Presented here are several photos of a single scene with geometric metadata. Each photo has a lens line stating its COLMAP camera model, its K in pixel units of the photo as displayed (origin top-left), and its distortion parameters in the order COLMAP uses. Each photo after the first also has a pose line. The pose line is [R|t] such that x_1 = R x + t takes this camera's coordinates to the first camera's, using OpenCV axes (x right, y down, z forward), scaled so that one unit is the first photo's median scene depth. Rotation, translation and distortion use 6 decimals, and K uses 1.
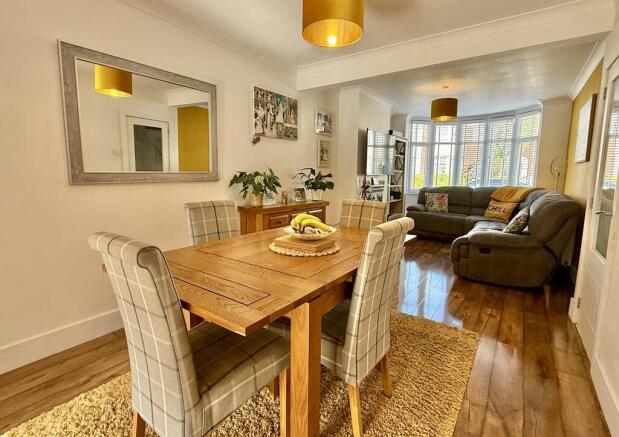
lens RADIAL K [[299.2, 0, 313.0], [0, 299.2, 208.0], [0, 0, 1]] dist [0.004062, 0.000475]
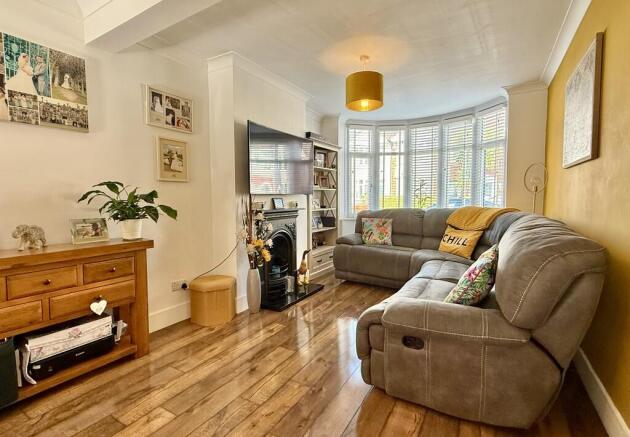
lens RADIAL K [[298.5, 0, 311.0], [0, 298.5, 215.7], [0, 0, 1]] dist [-0.003355, 0.001263]
pose [[0.998139, -0.021387, 0.057110, 0.263885], [0.024488, 0.998232, -0.054163, -0.025731], [-0.055851, 0.055461, 0.996898, 0.354811]]
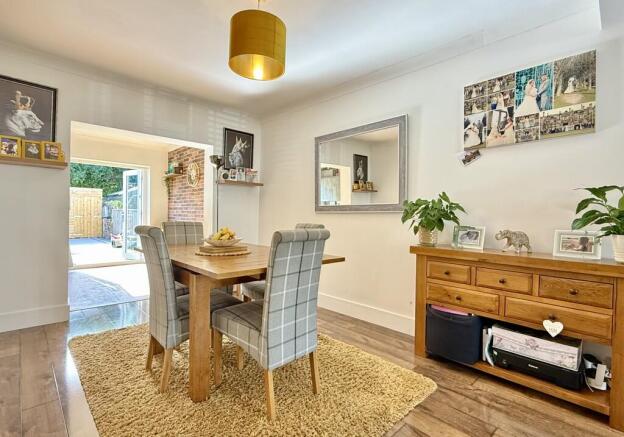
lens RADIAL K [[295.7, 0, 310.0], [0, 295.7, 215.7], [0, 0, 1]] dist [-0.003355, 0.001263]
pose [[-0.176510, -0.008865, -0.984259, 0.400338], [-0.129252, 0.991509, 0.014249, -0.032349], [0.975776, 0.129732, -0.176157, 0.534330]]
